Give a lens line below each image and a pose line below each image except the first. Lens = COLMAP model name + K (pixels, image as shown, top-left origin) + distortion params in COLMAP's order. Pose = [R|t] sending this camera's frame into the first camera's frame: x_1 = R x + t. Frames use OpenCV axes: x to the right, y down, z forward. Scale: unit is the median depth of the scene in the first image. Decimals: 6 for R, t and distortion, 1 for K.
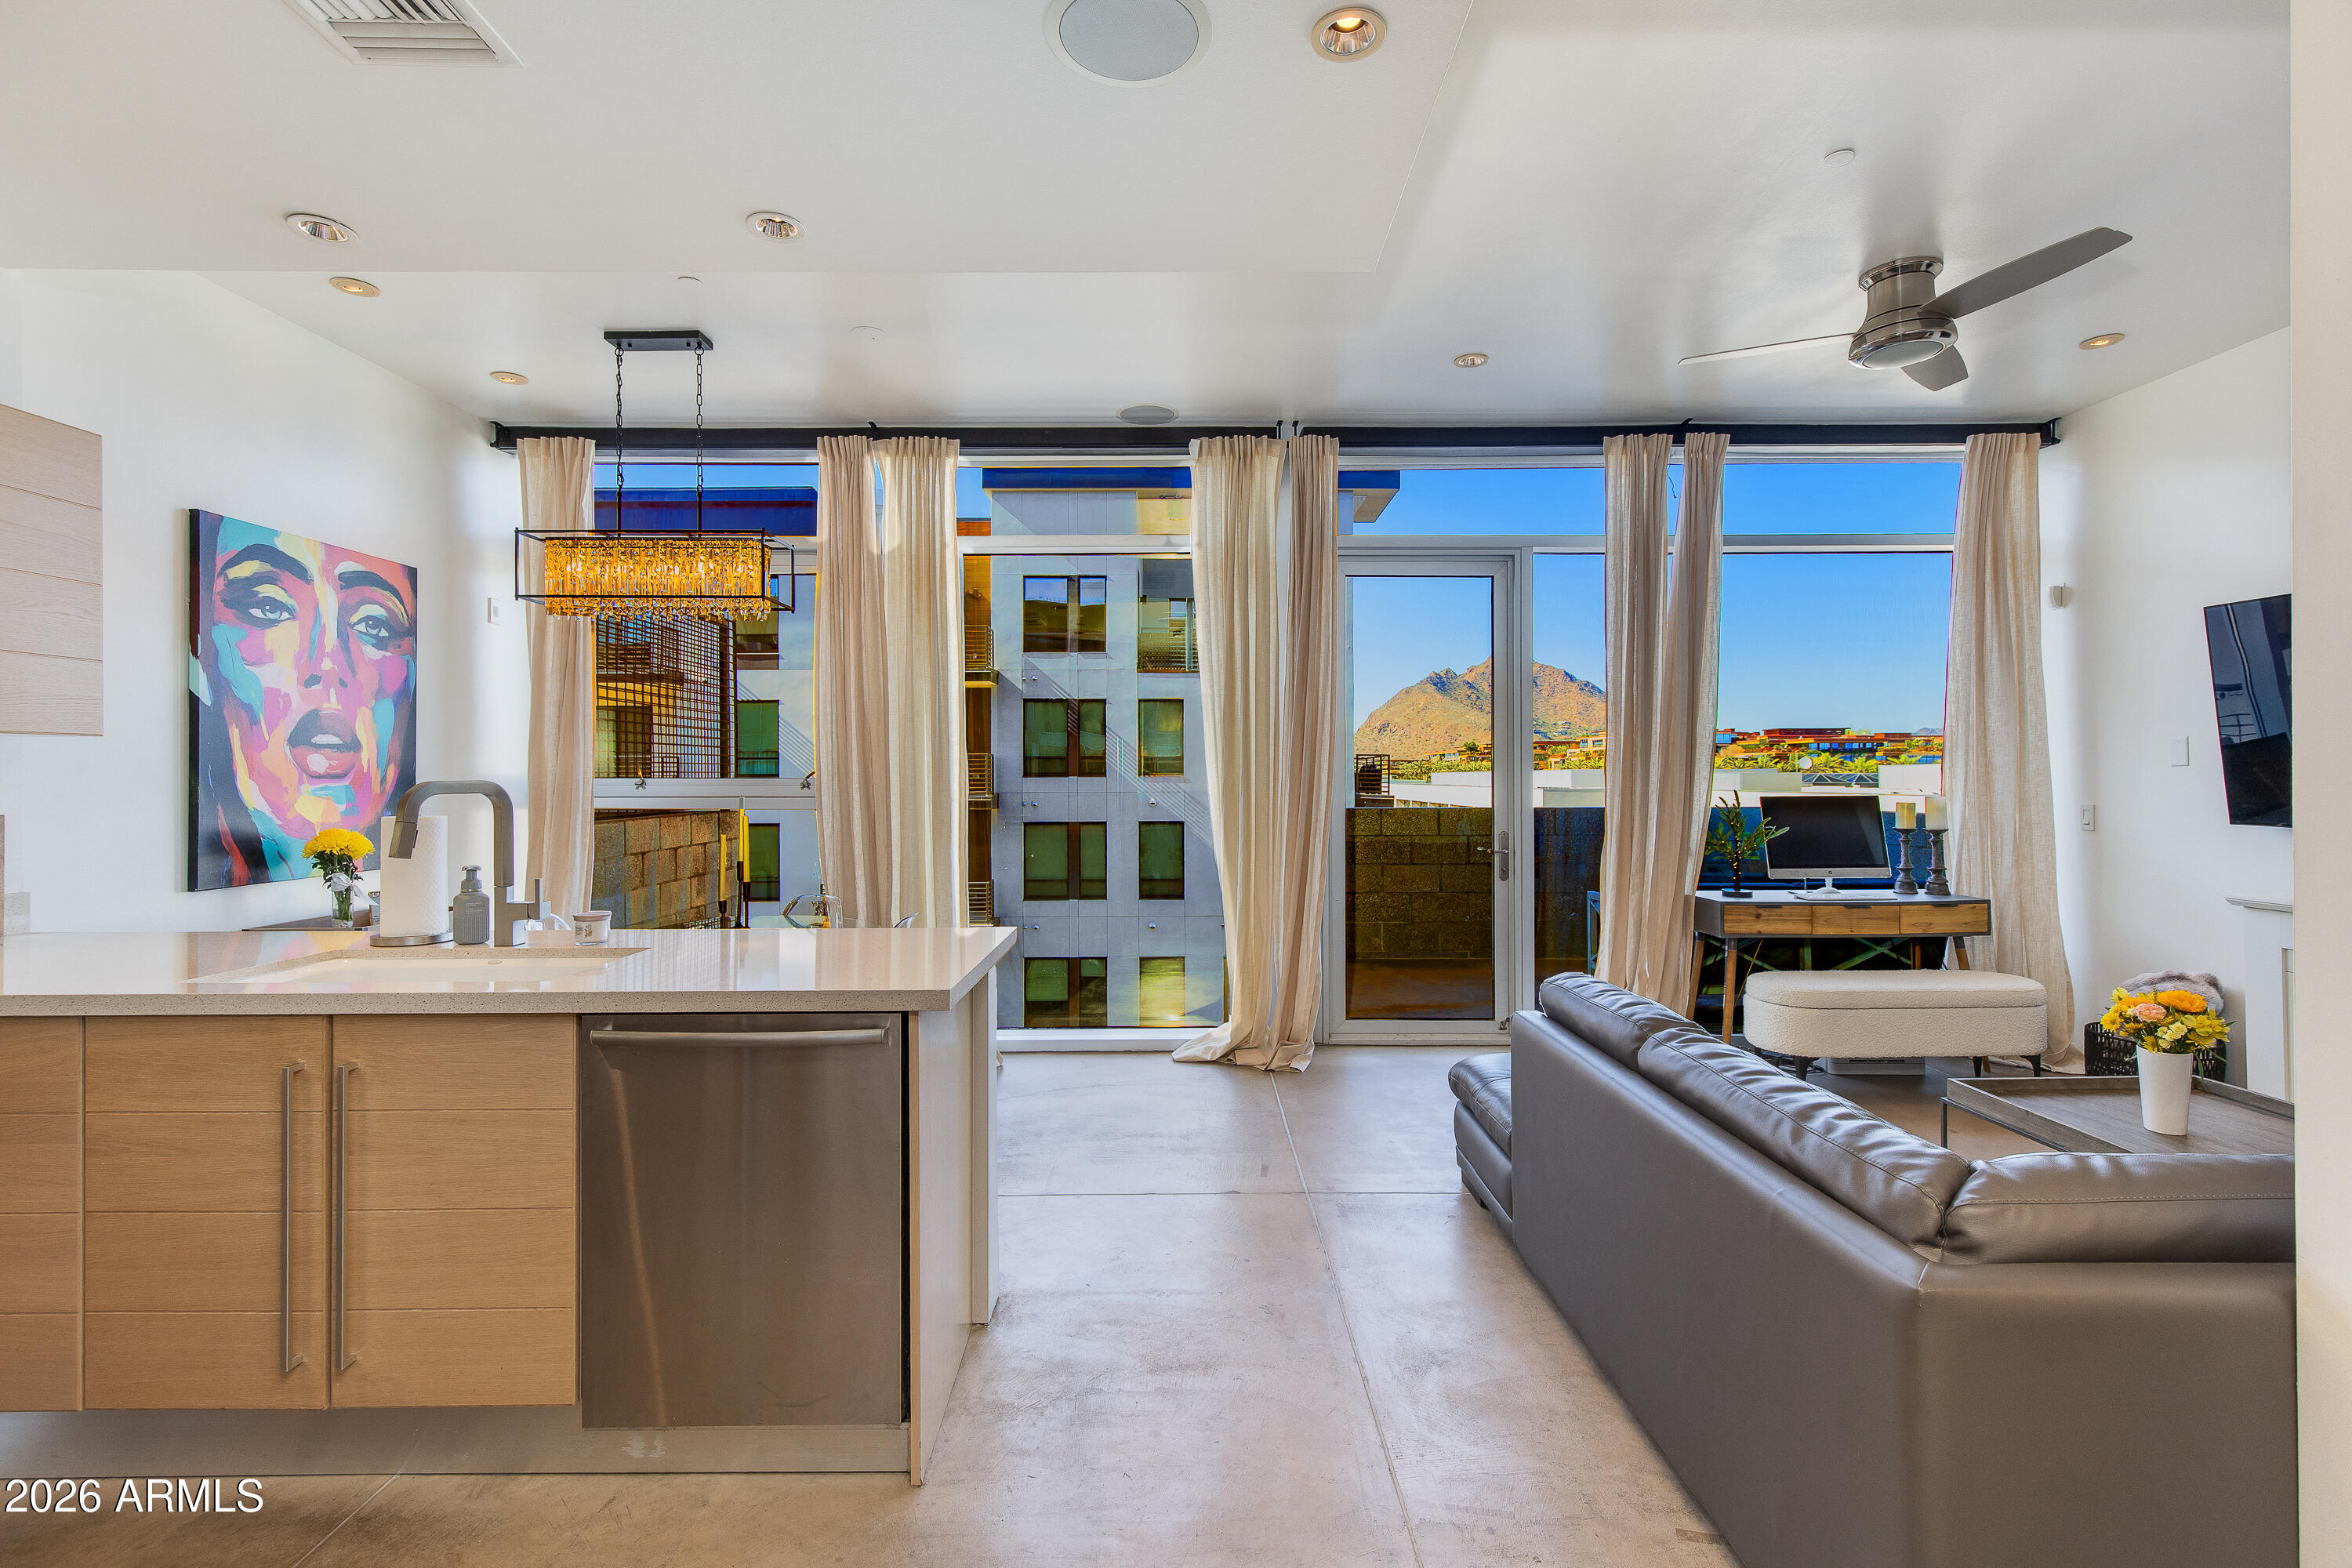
lens RADIAL K [[1062.3, 0, 1183.7], [0, 1062.3, 773.5], [0, 0, 1]] dist [0.009784, -0.000574]
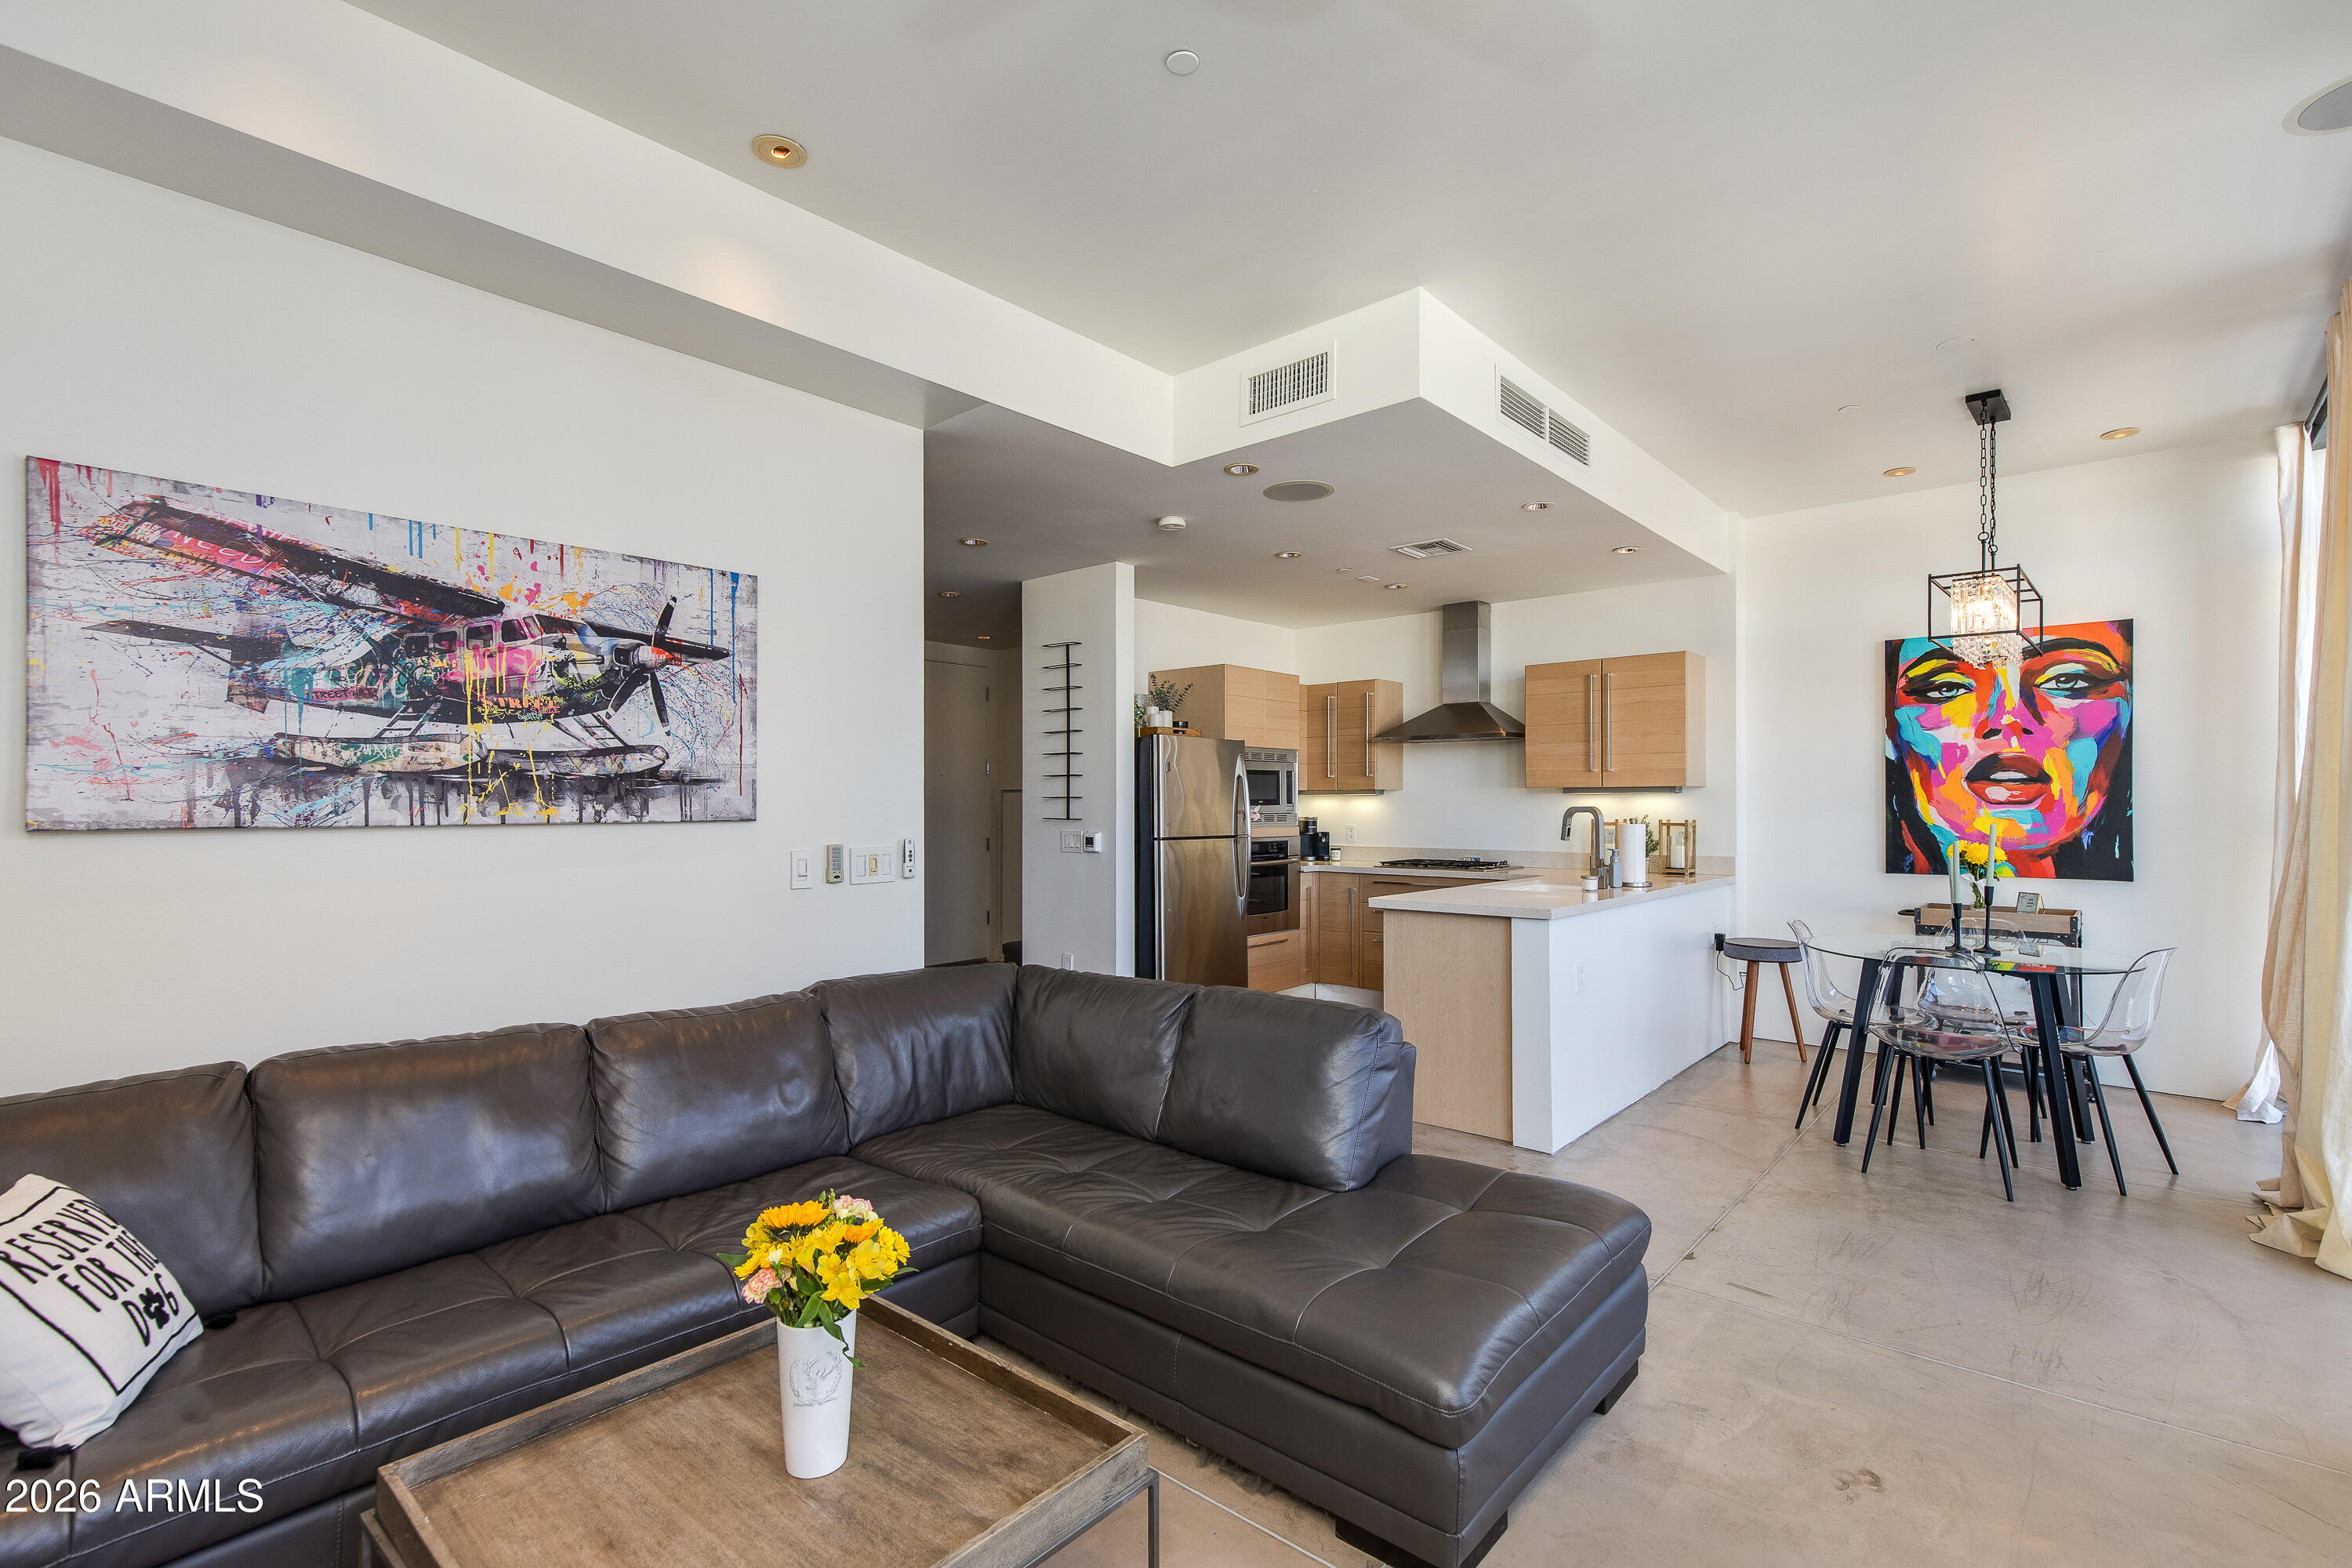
lens RADIAL K [[1083.3, 0, 1181.5], [0, 1083.3, 798.7], [0, 0, 1]] dist [0.009954, 0.001880]
pose [[-0.661439, -0.001750, -0.749997, 0.721740], [0.004151, 0.999973, -0.005995, 0.000371], [0.749988, -0.007079, -0.661414, 0.900694]]
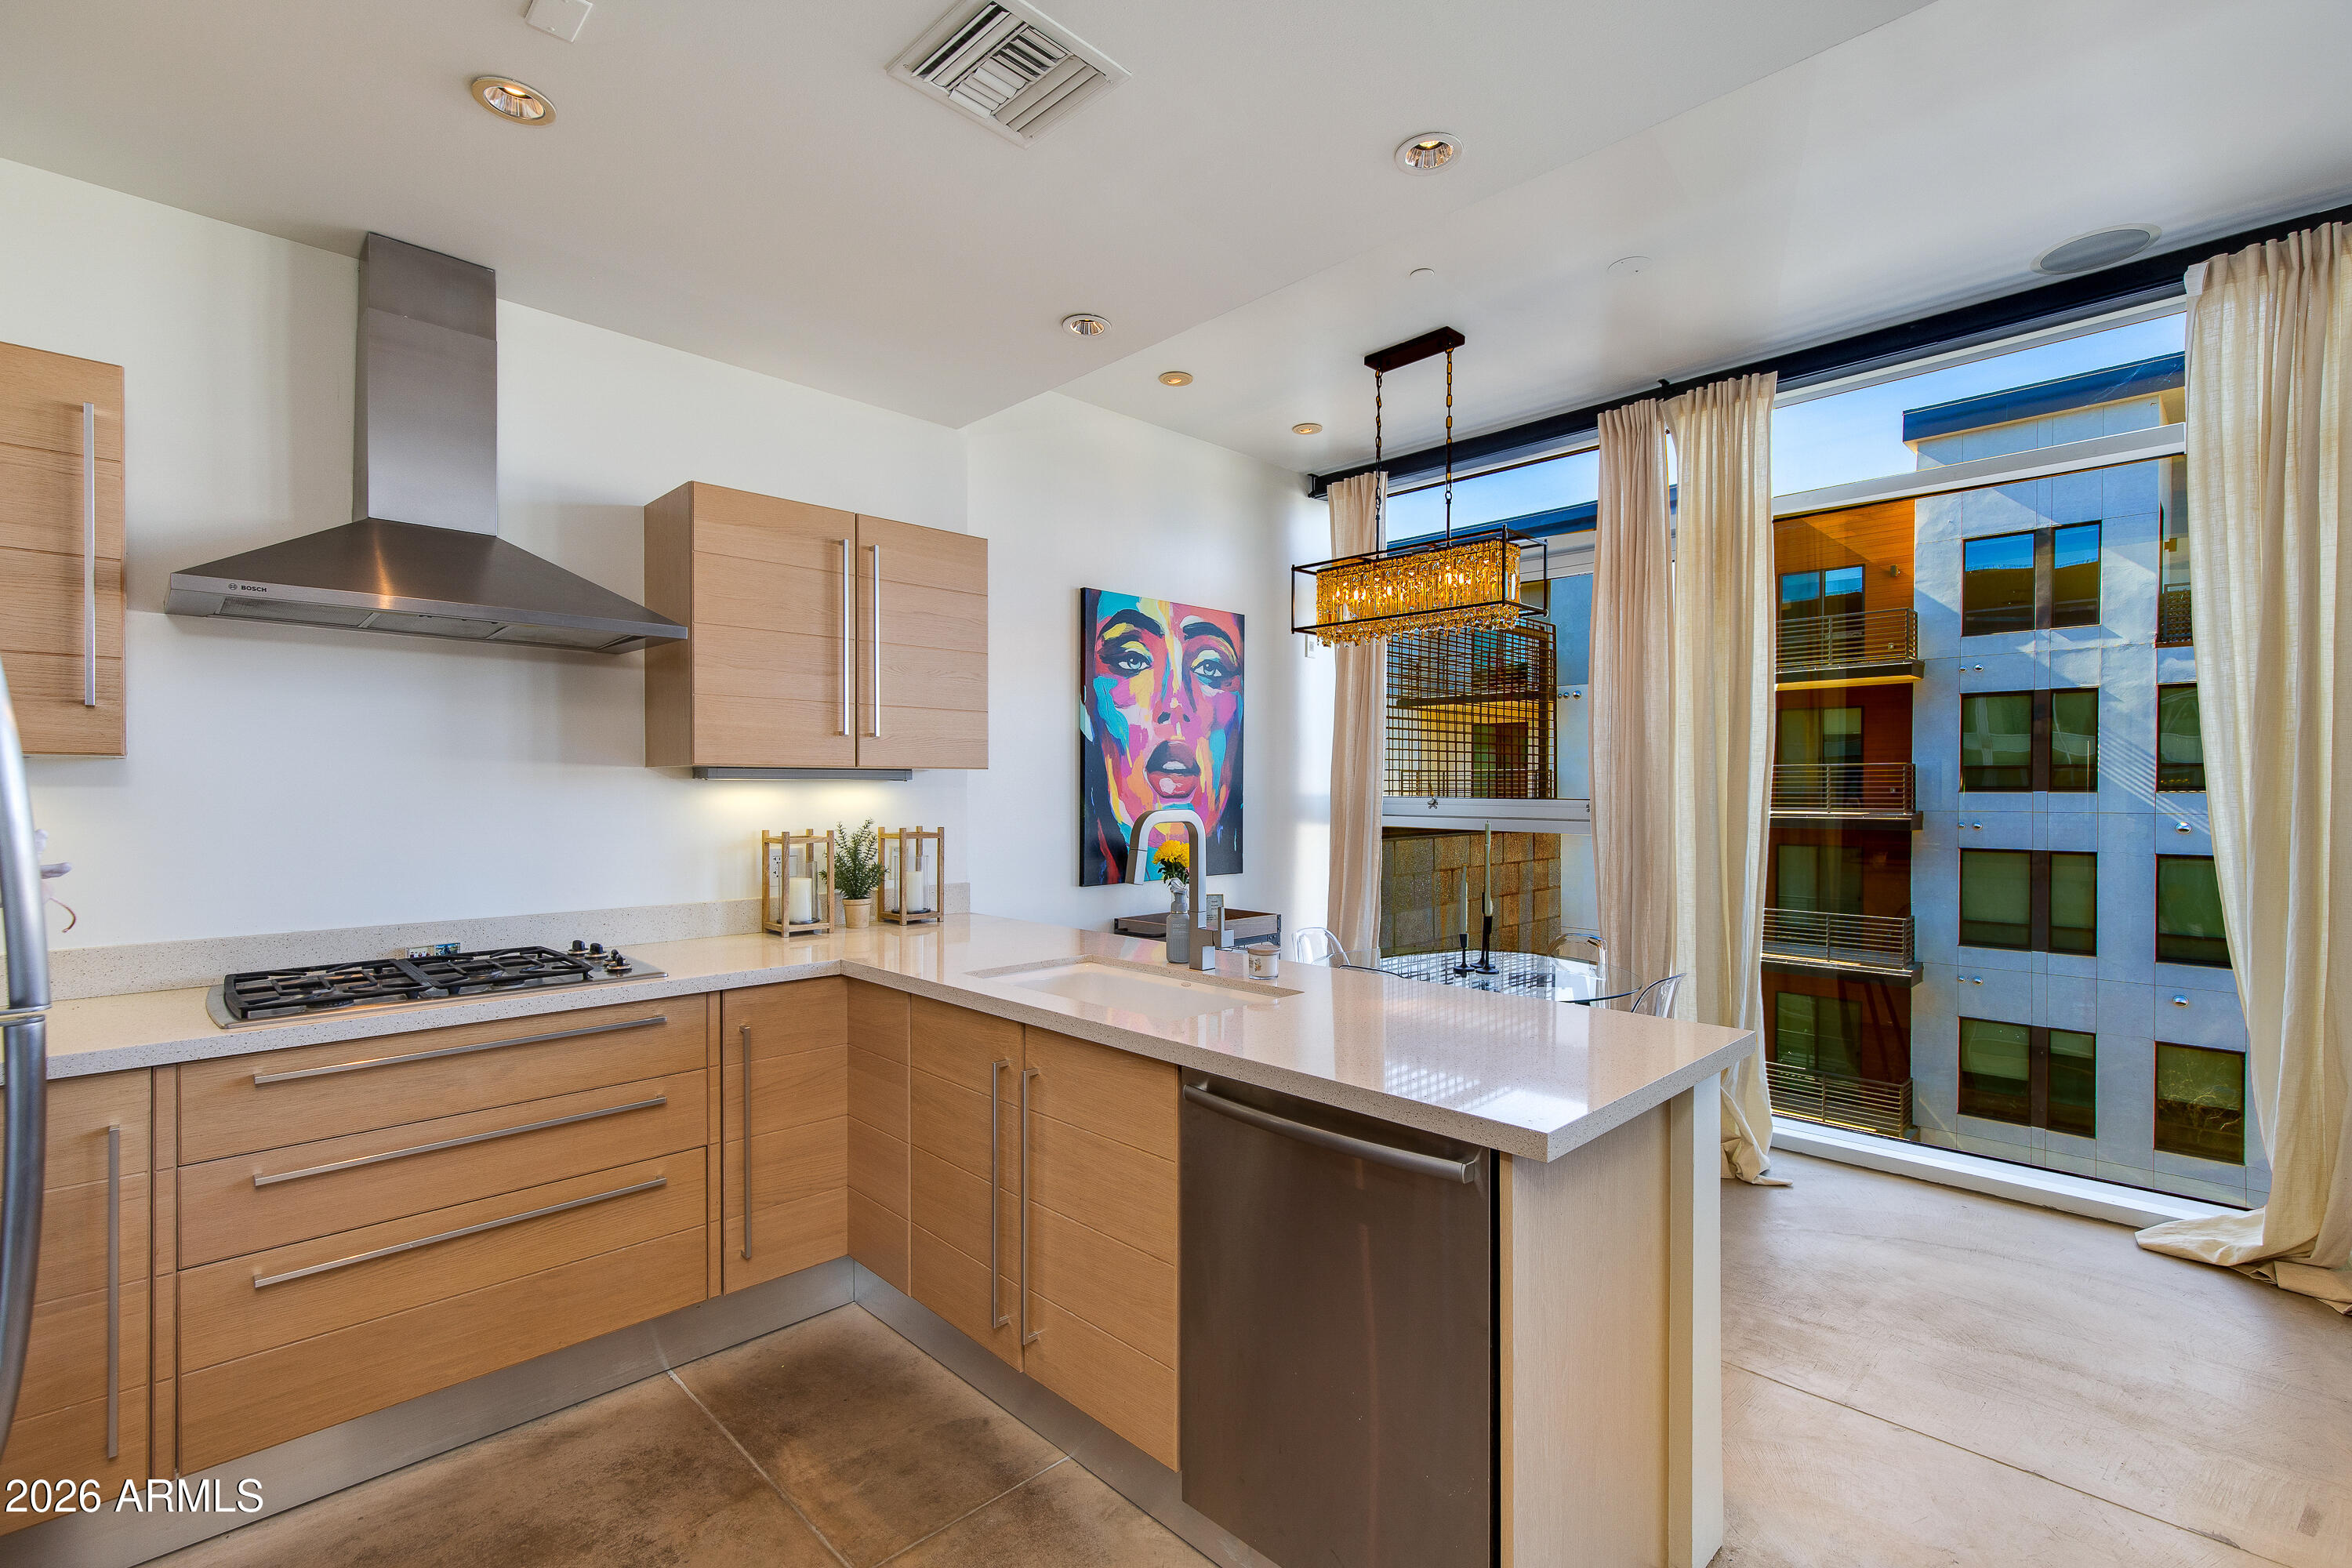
lens RADIAL K [[1062.3, 0, 1189.2], [0, 1062.3, 798.7], [0, 0, 1]] dist [0.009784, -0.000574]
pose [[0.706208, 0.011737, -0.707907, 0.042191], [-0.002067, 0.999892, 0.014516, -0.010071], [0.708002, -0.008788, 0.706156, 0.137191]]
